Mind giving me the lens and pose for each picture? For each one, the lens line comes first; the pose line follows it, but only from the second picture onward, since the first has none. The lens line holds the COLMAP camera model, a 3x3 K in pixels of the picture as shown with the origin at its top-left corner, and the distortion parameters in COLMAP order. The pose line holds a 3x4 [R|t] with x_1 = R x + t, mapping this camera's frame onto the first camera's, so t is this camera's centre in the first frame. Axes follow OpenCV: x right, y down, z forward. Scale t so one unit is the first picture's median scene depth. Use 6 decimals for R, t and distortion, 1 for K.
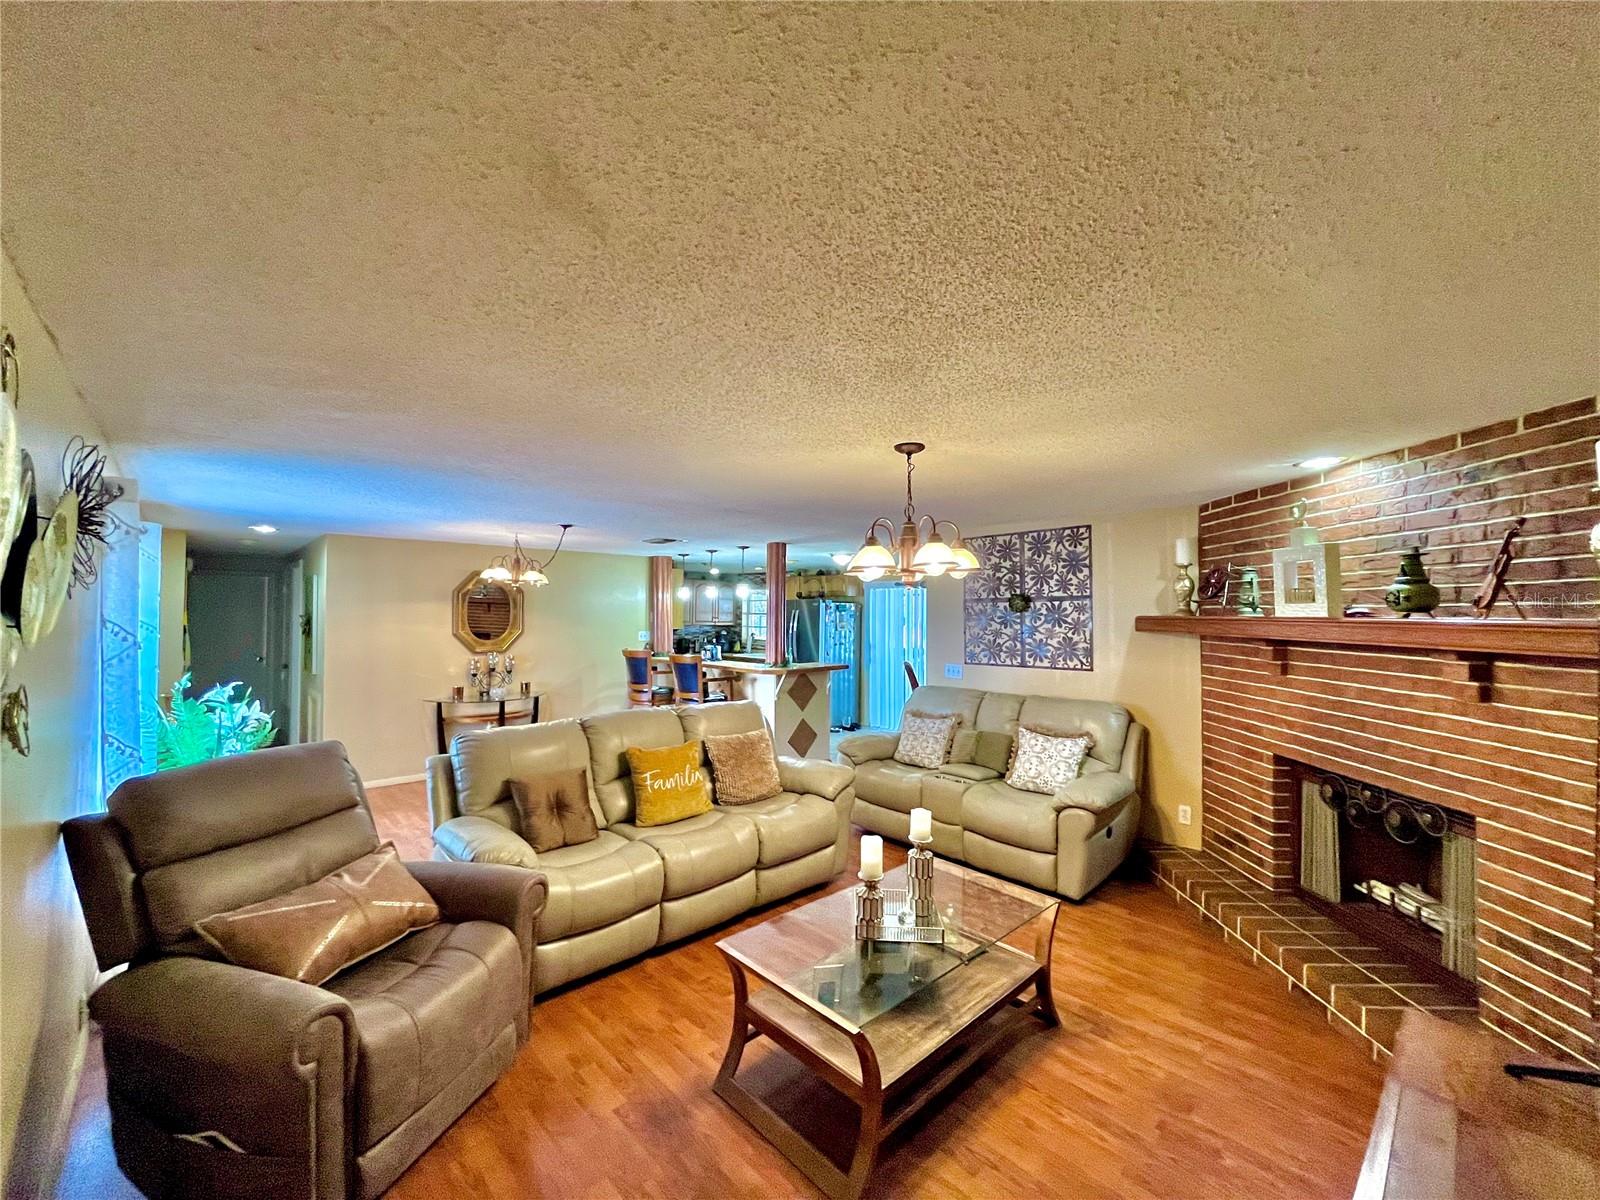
lens RADIAL K [[647.0, 0, 800.0], [0, 647.0, 600.0], [0, 0, 1]] dist [-0.001194, -0.000297]
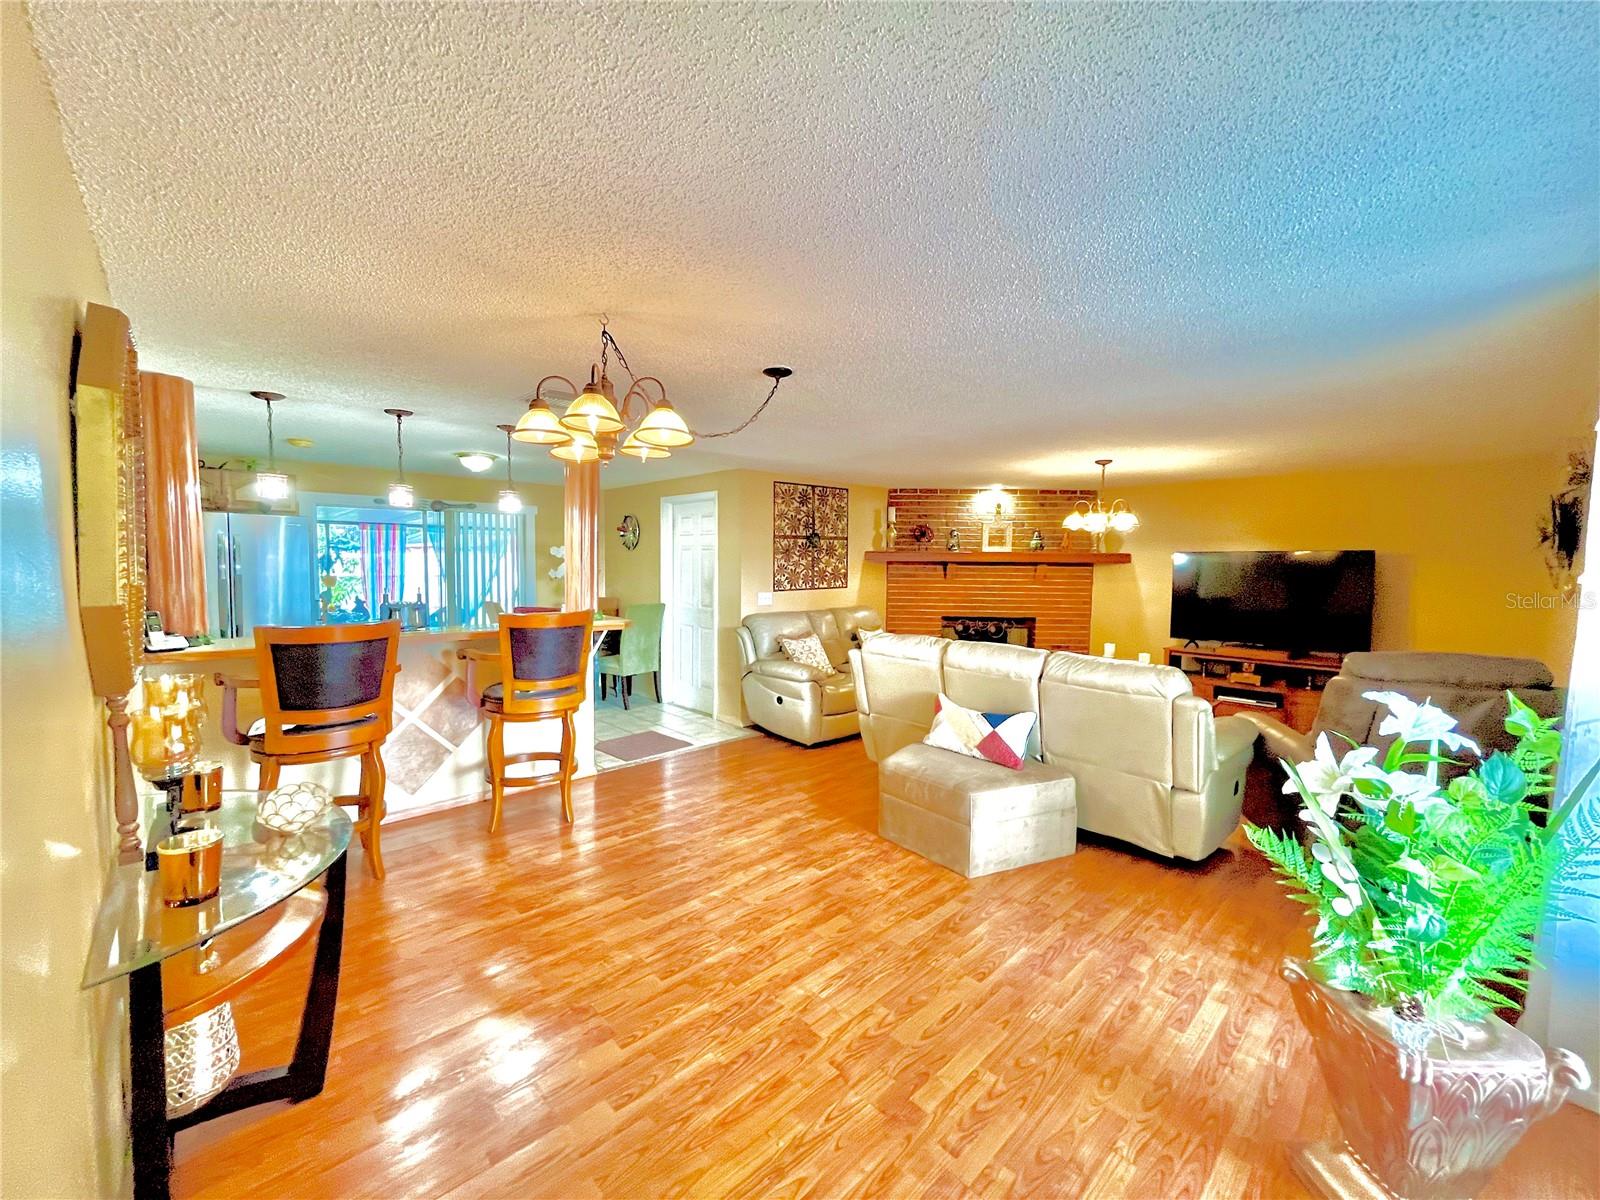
lens RADIAL K [[647.0, 0, 800.0], [0, 647.0, 600.0], [0, 0, 1]] dist [-0.001194, -0.000297]
pose [[-0.005368, -0.064340, 0.997914, -1.026096], [-0.027545, 0.997559, 0.064169, 0.044476], [-0.999606, -0.027143, -0.007128, 1.098694]]
